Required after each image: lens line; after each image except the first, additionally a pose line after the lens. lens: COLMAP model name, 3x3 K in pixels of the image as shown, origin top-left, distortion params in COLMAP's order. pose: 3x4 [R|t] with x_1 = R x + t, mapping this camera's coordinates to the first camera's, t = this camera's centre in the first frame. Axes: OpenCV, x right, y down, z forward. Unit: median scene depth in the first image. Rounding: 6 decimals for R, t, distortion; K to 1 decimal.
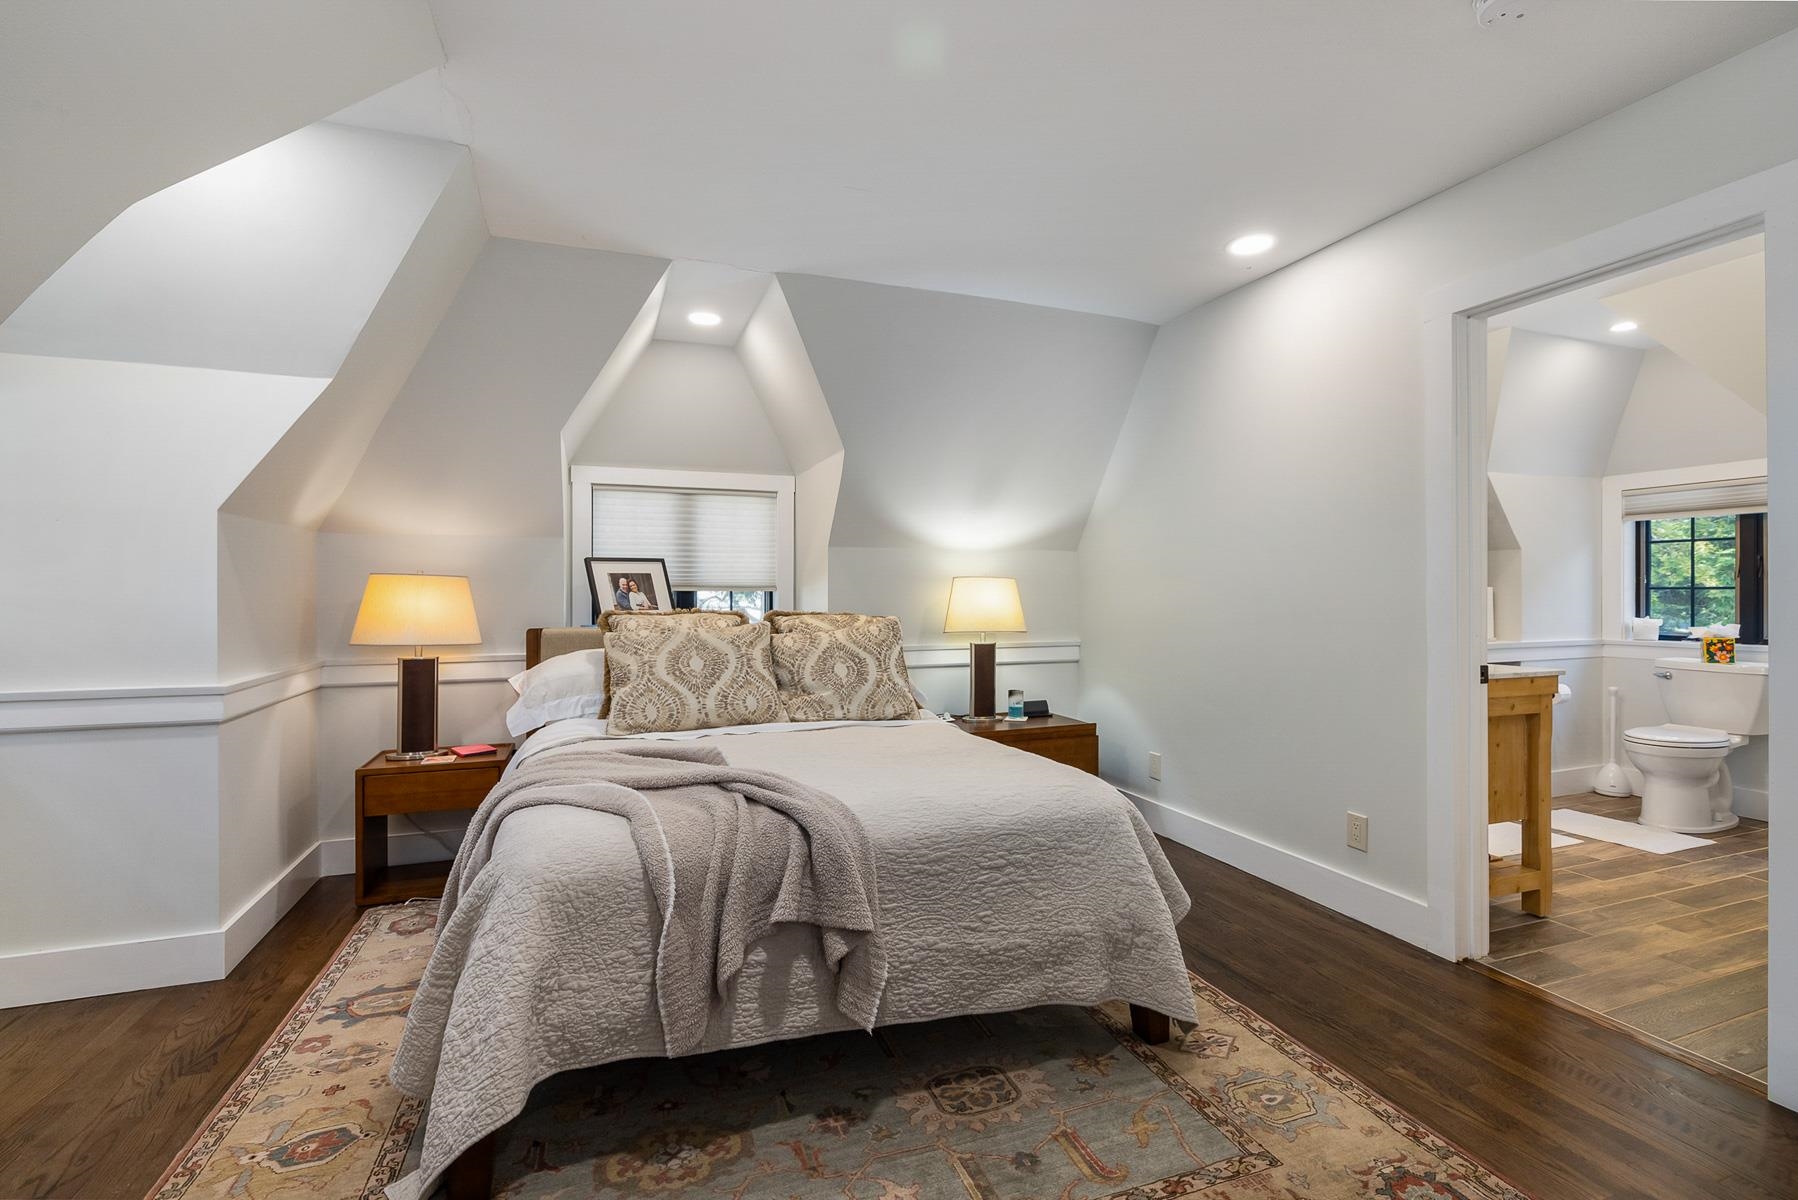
lens RADIAL K [[821.2, 0, 892.9], [0, 821.2, 594.0], [0, 0, 1]] dist [-0.005470, 0.001602]
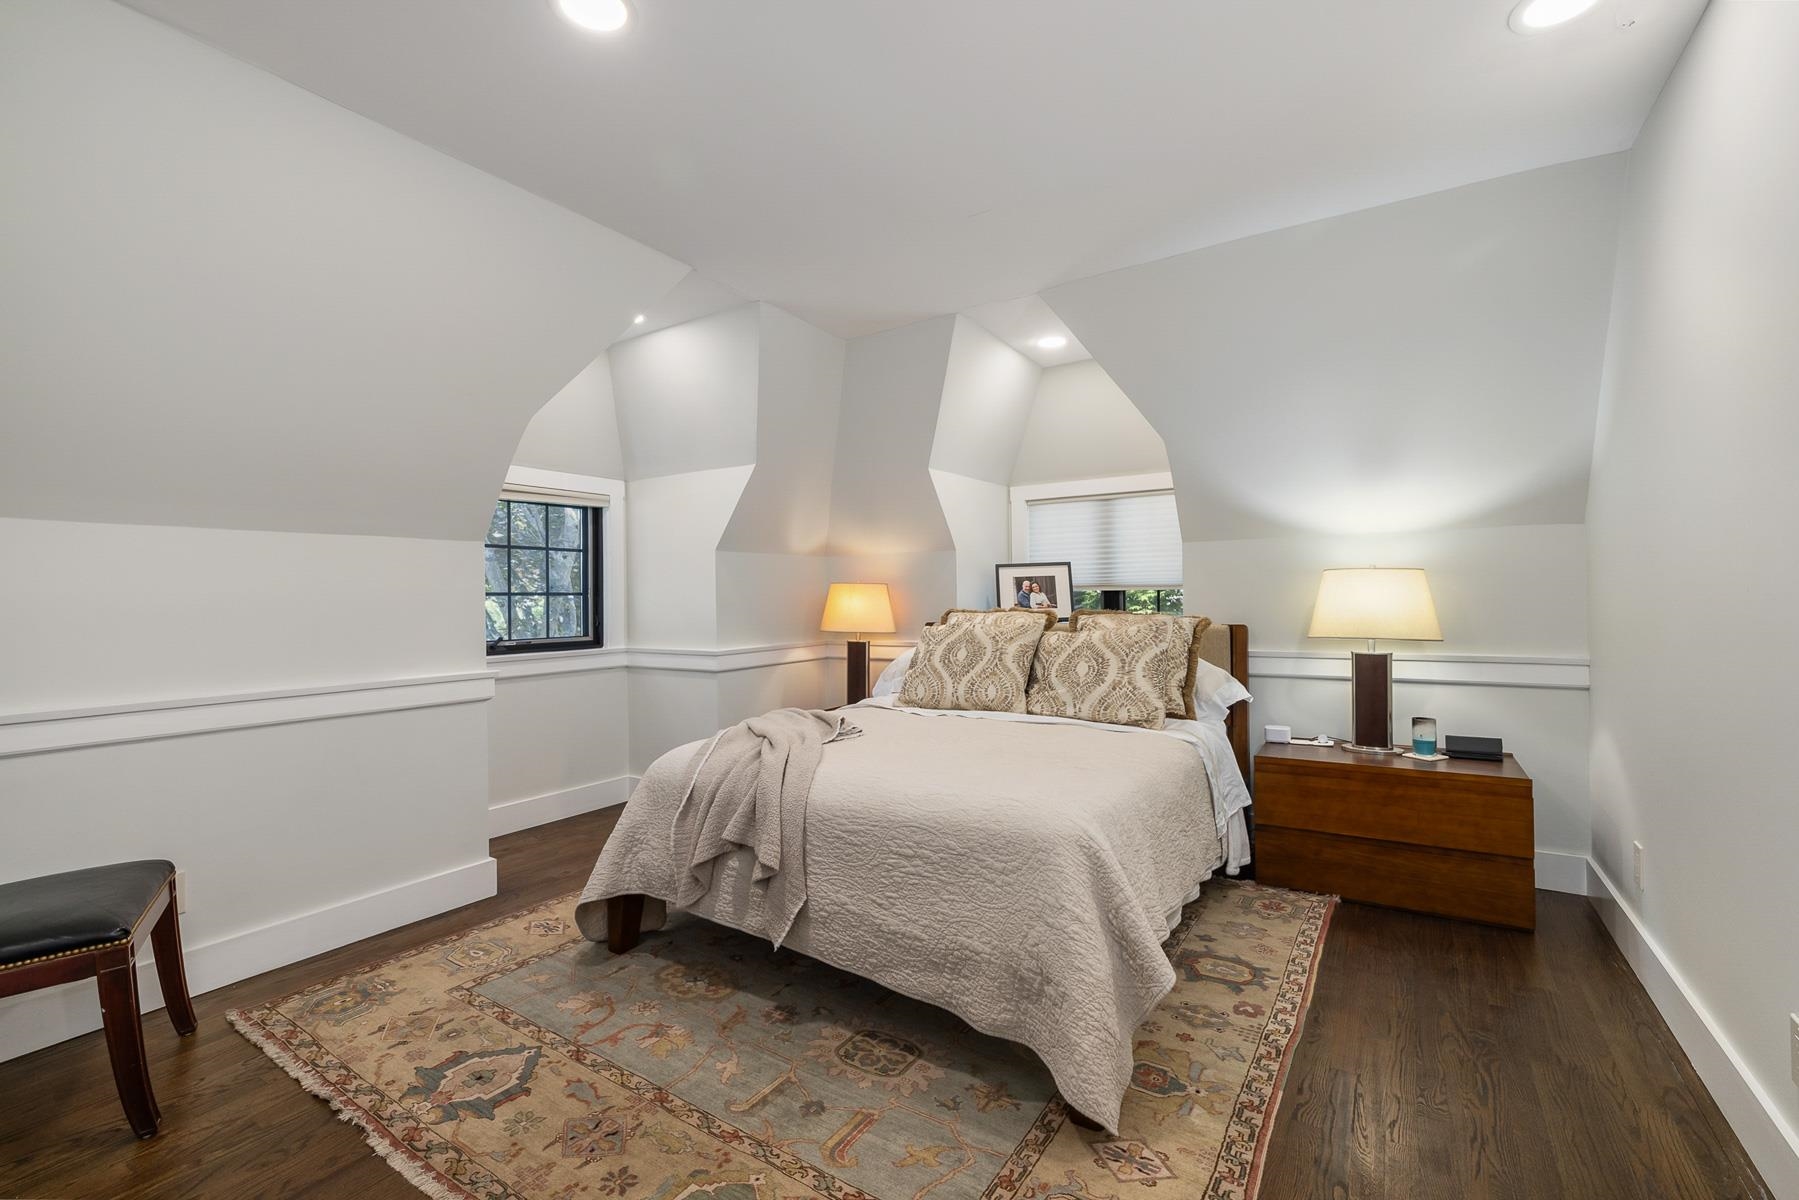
lens RADIAL K [[787.9, 0, 904.9], [0, 787.9, 604.2], [0, 0, 1]] dist [0.002797, 0.000530]
pose [[0.590956, 0.000139, -0.806704, 0.626954], [0.011834, 0.999891, 0.008841, 0.002438], [0.806617, -0.014771, 0.590890, 0.275185]]
